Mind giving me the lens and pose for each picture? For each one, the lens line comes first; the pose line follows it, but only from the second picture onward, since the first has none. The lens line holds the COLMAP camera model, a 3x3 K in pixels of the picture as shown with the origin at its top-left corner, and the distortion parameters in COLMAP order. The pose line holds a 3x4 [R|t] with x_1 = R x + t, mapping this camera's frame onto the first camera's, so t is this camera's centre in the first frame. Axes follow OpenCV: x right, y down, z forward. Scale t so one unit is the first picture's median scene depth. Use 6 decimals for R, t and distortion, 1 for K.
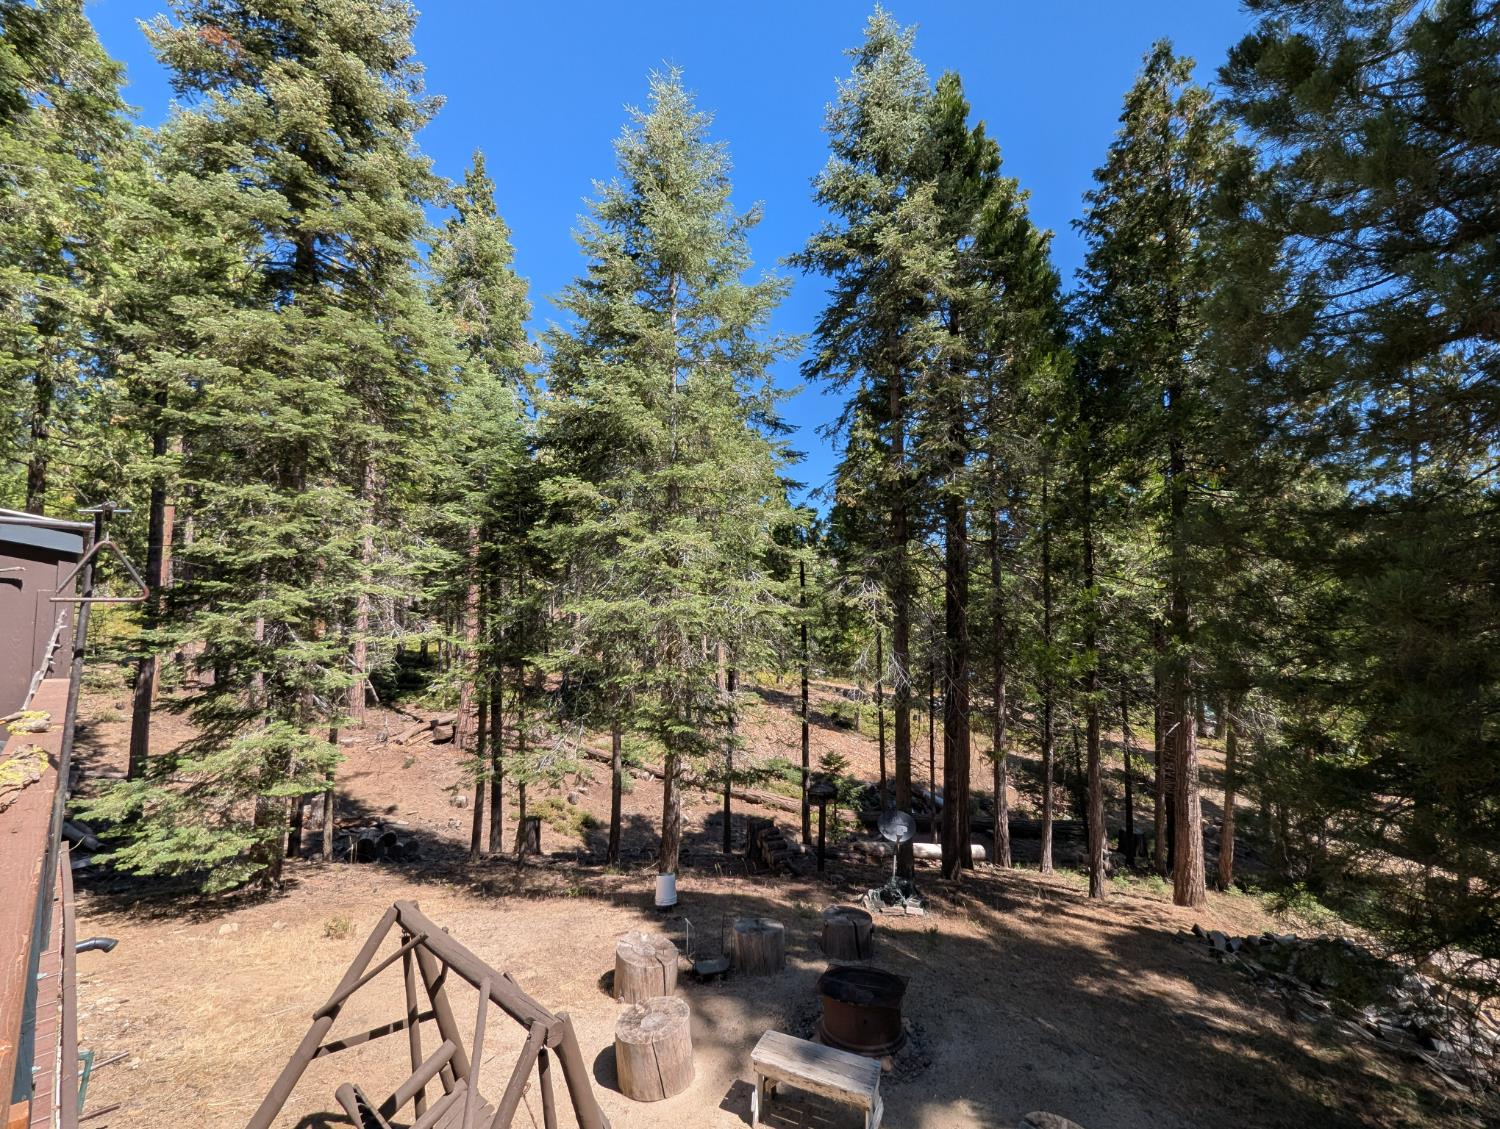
lens RADIAL K [[622.3, 0, 751.7], [0, 622.3, 569.7], [0, 0, 1]] dist [0.002774, -0.002300]
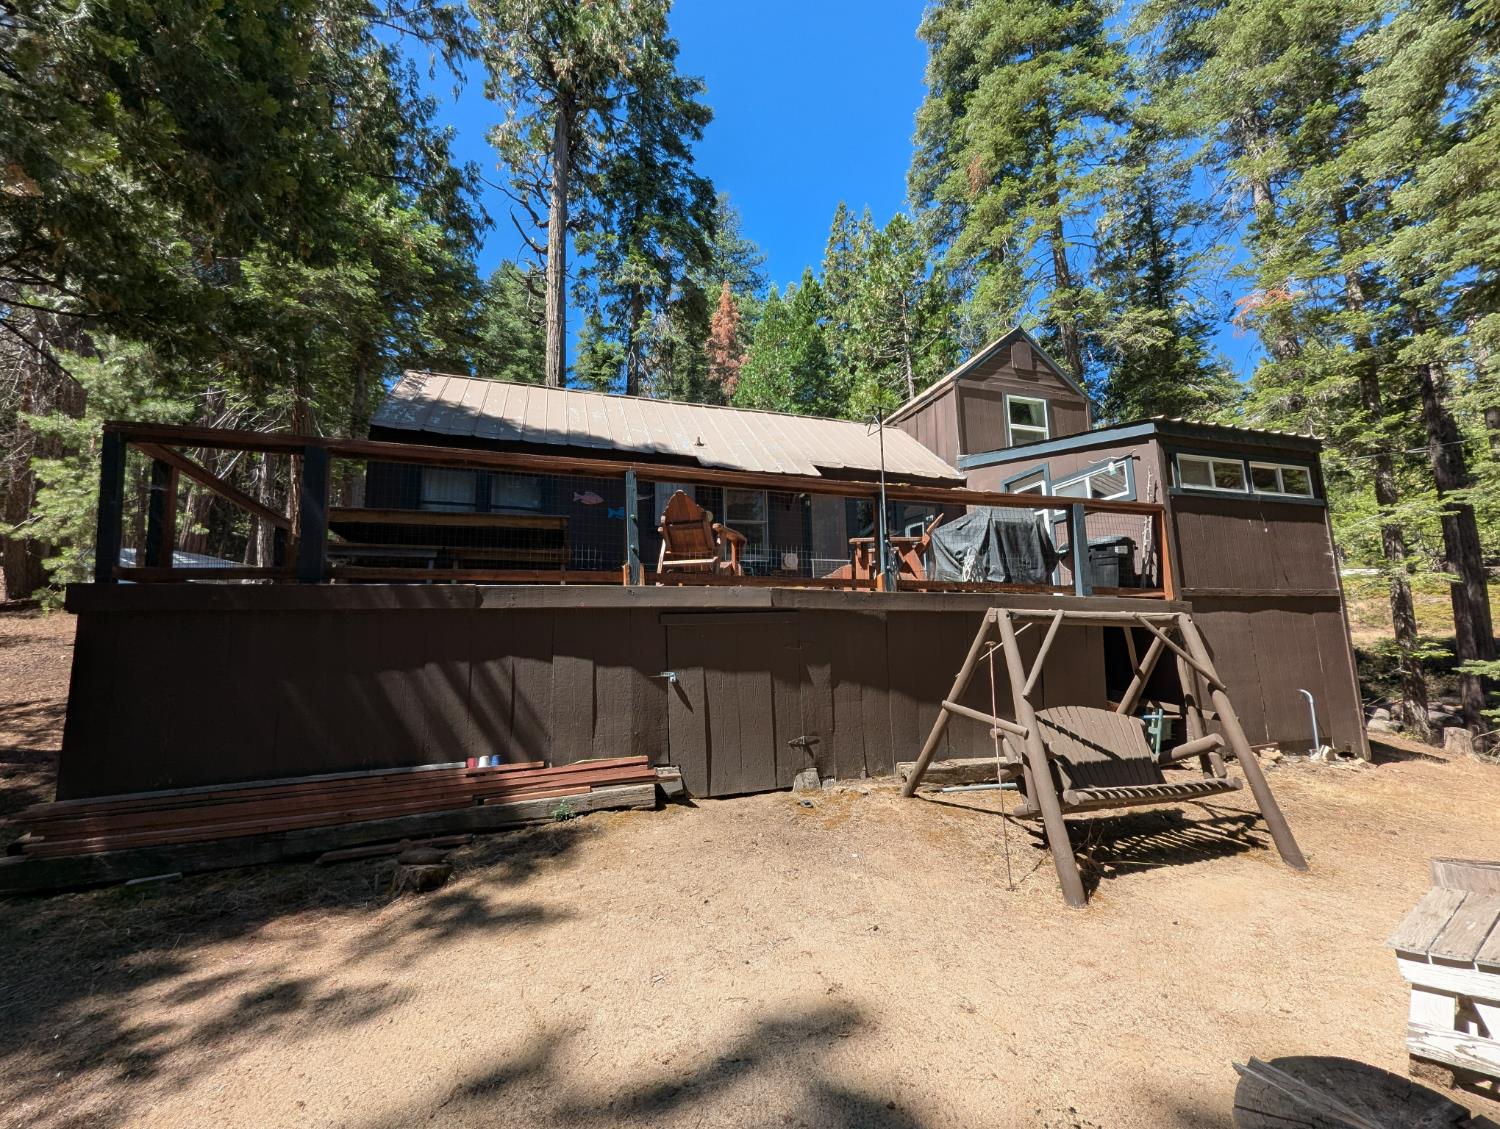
lens RADIAL K [[622.3, 0, 759.0], [0, 622.3, 577.4], [0, 0, 1]] dist [0.002774, -0.002300]
pose [[-0.474239, -0.102346, -0.874427, 0.415514], [0.089870, 0.982404, -0.163724, 0.253977], [0.875797, -0.156229, -0.456697, 0.358574]]
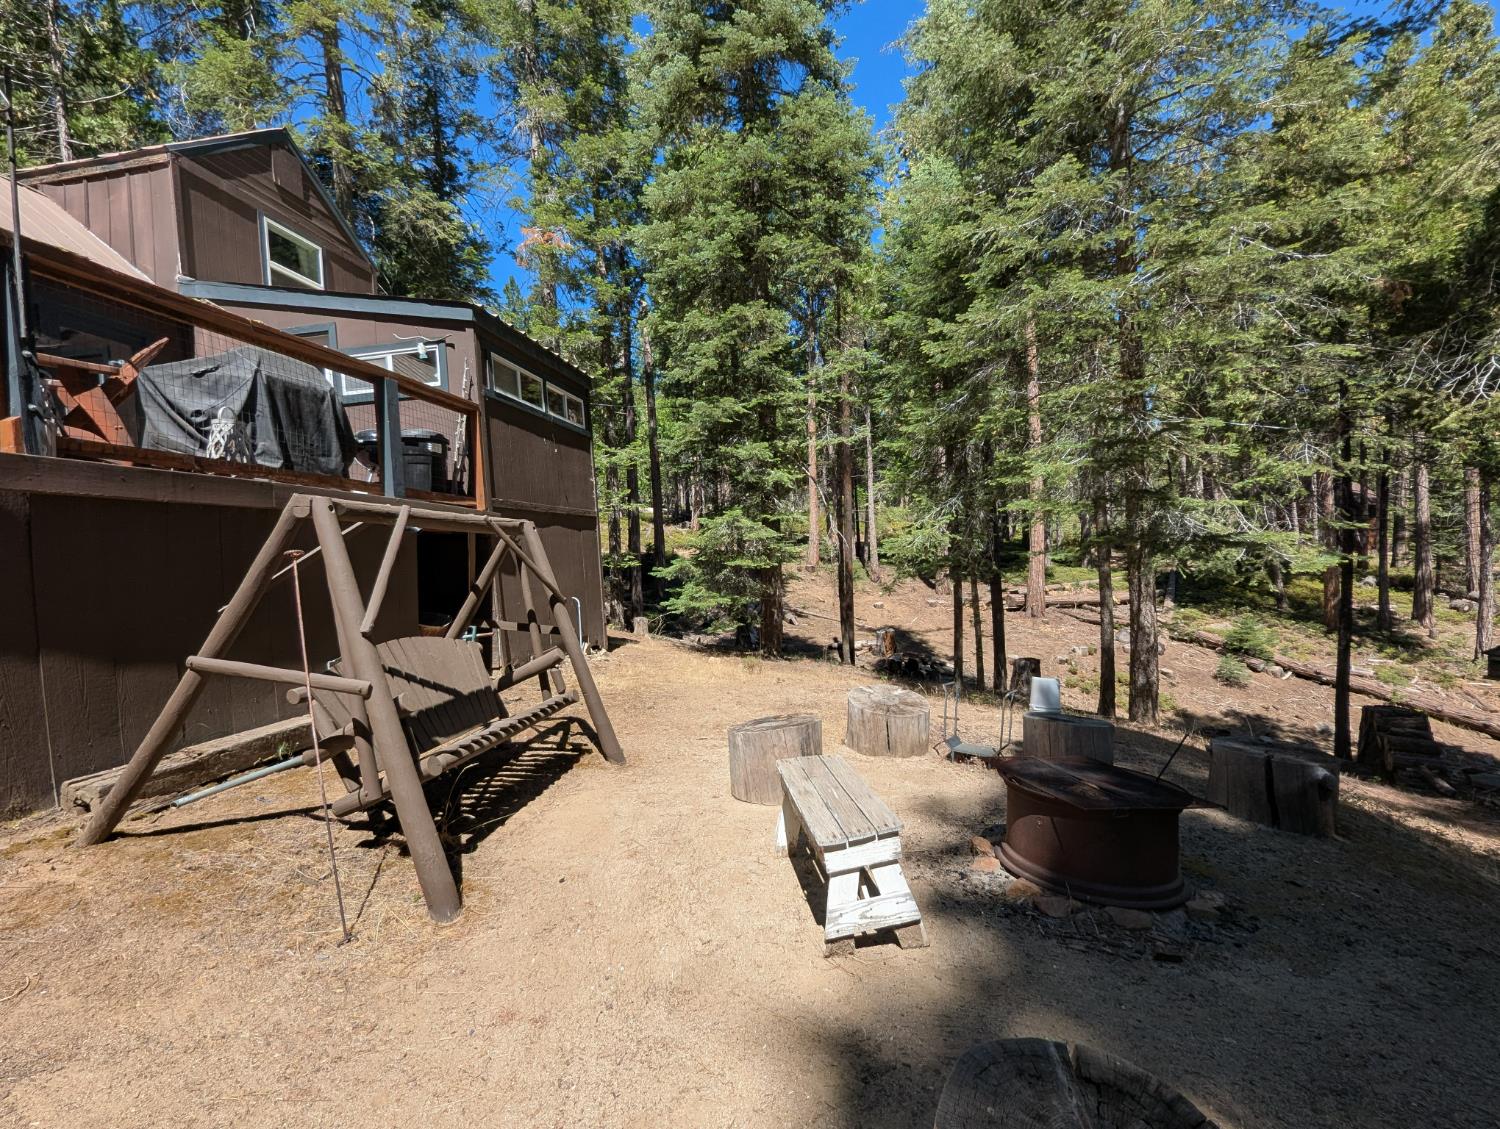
lens RADIAL K [[622.3, 0, 750.6], [0, 622.3, 573.1], [0, 0, 1]] dist [0.002774, -0.002300]
pose [[0.550575, 0.002852, -0.834781, 0.263501], [0.111443, 0.990792, 0.076887, 0.252160], [0.827314, -0.135363, 0.545187, 0.303404]]
